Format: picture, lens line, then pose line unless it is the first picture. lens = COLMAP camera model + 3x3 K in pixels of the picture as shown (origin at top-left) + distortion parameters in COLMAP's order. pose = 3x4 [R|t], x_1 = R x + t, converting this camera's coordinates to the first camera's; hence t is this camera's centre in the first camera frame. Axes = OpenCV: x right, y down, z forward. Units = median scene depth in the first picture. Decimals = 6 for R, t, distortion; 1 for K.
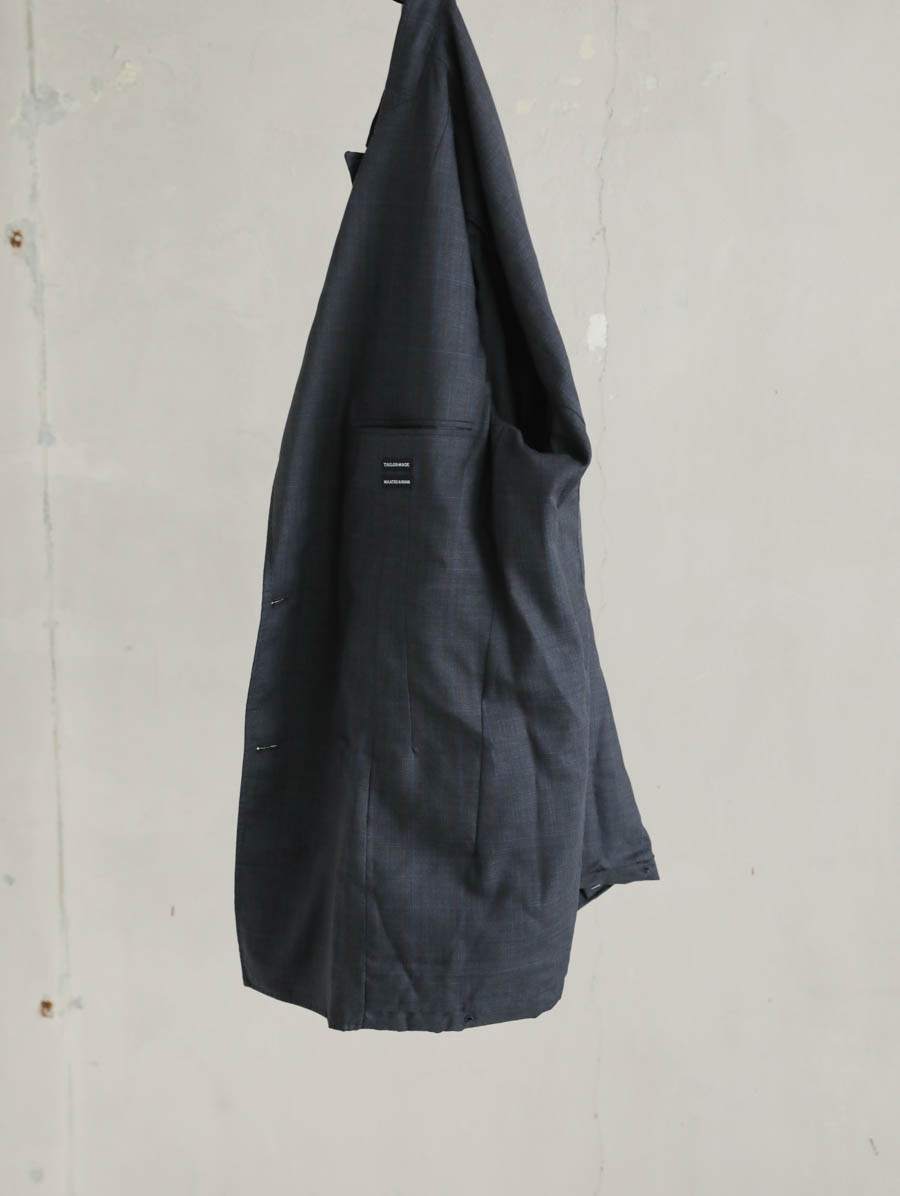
lens RADIAL K [[1729.8, 0, 450.0], [0, 1729.8, 598.0], [0, 0, 1]] dist [0.001654, 0.092911]
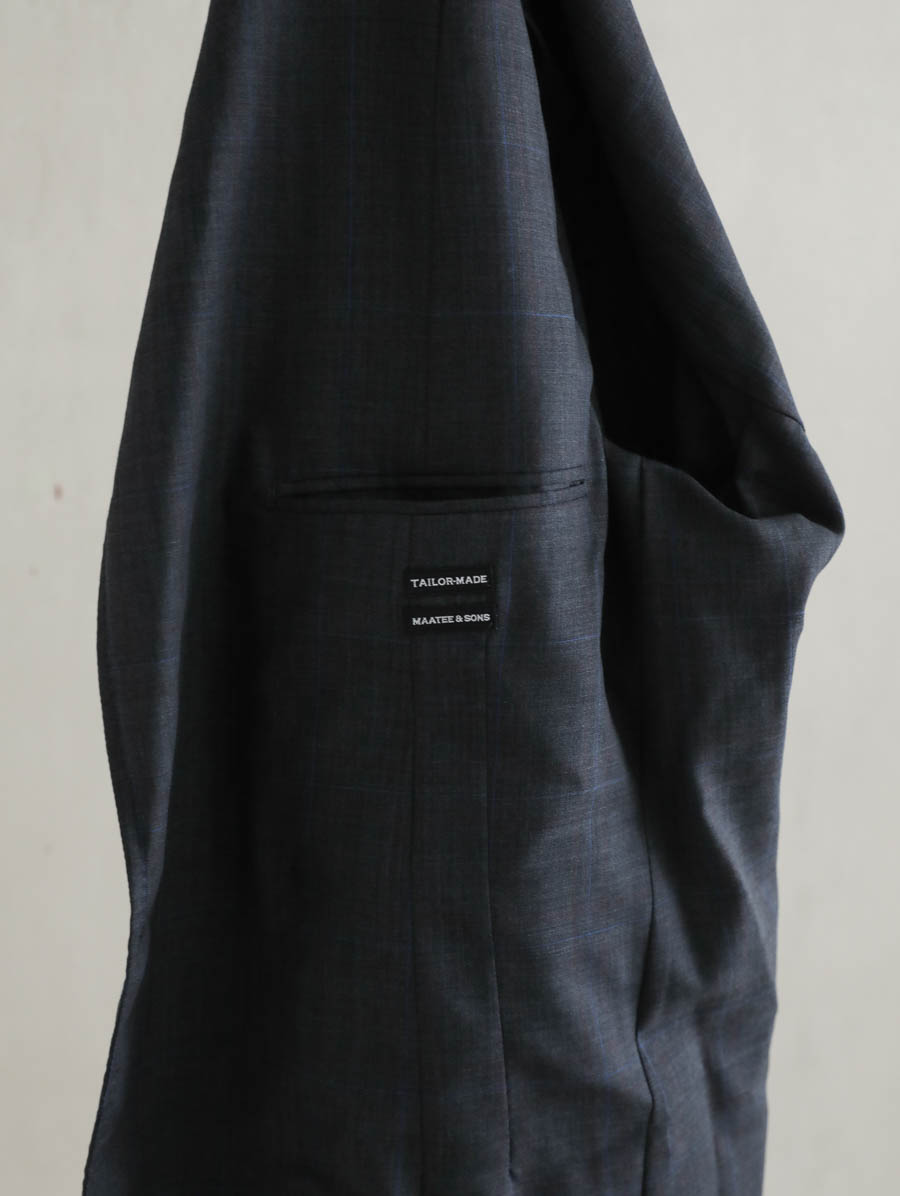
lens RADIAL K [[1729.8, 0, 450.0], [0, 1729.8, 598.0], [0, 0, 1]] dist [0.001654, 0.092911]
pose [[0.829855, -0.160712, 0.534334, -0.263973], [0.116766, 0.986438, 0.115347, -0.122929], [-0.545625, -0.033330, 0.837366, 0.633976]]
